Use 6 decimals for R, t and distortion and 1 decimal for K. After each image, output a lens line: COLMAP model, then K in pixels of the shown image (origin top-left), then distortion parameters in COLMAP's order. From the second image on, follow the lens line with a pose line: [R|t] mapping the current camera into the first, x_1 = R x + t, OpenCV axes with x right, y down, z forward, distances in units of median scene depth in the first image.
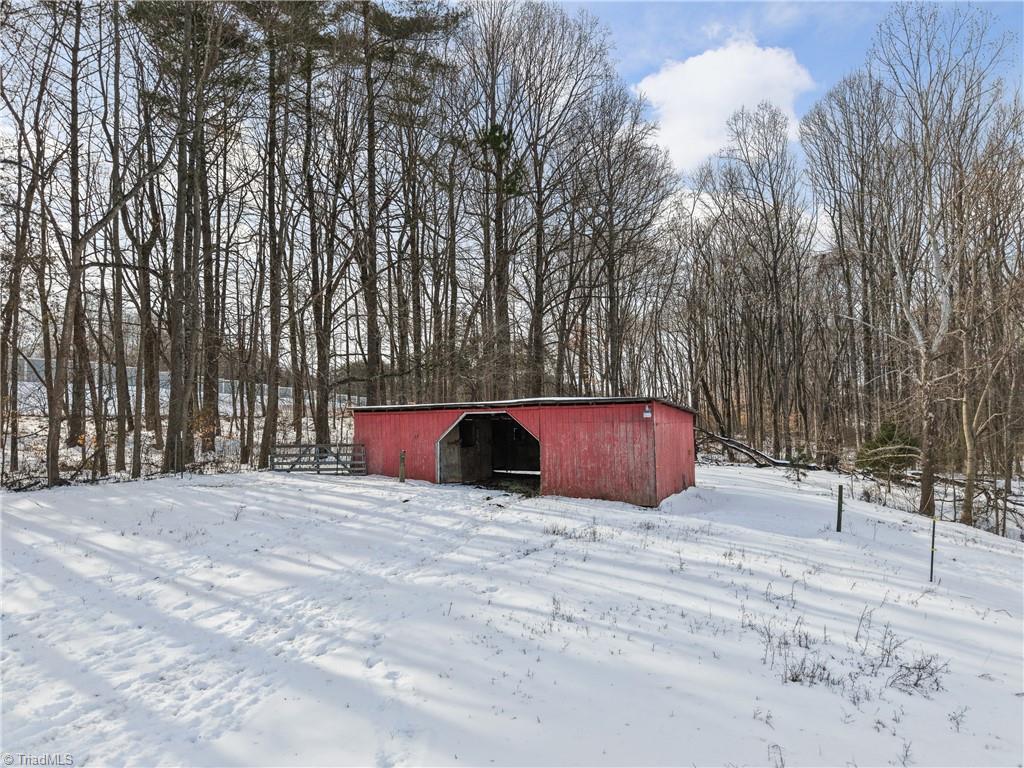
lens RADIAL K [[713.0, 0, 512.0], [0, 713.0, 384.0], [0, 0, 1]] dist [-0.000301, -0.000224]
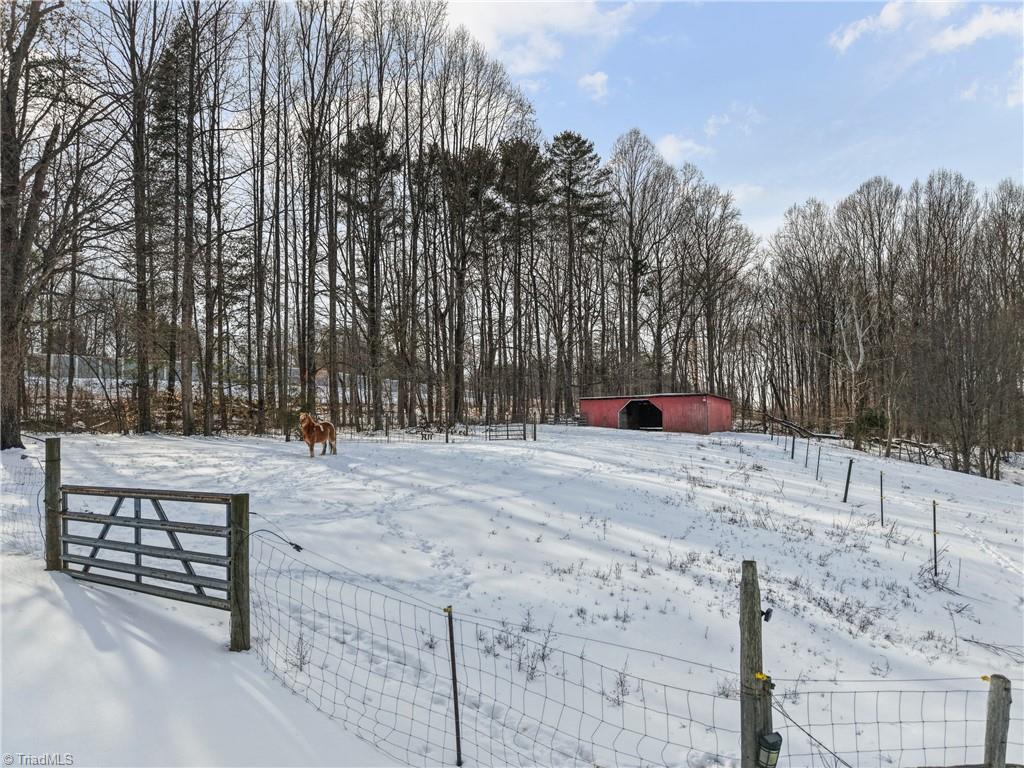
lens RADIAL K [[713.0, 0, 512.0], [0, 713.0, 384.0], [0, 0, 1]] dist [-0.000301, -0.000224]
pose [[0.987083, -0.003609, -0.160167, -0.031935], [0.004042, 0.999989, 0.002375, -0.008857], [0.160157, -0.002992, 0.987087, -0.616045]]
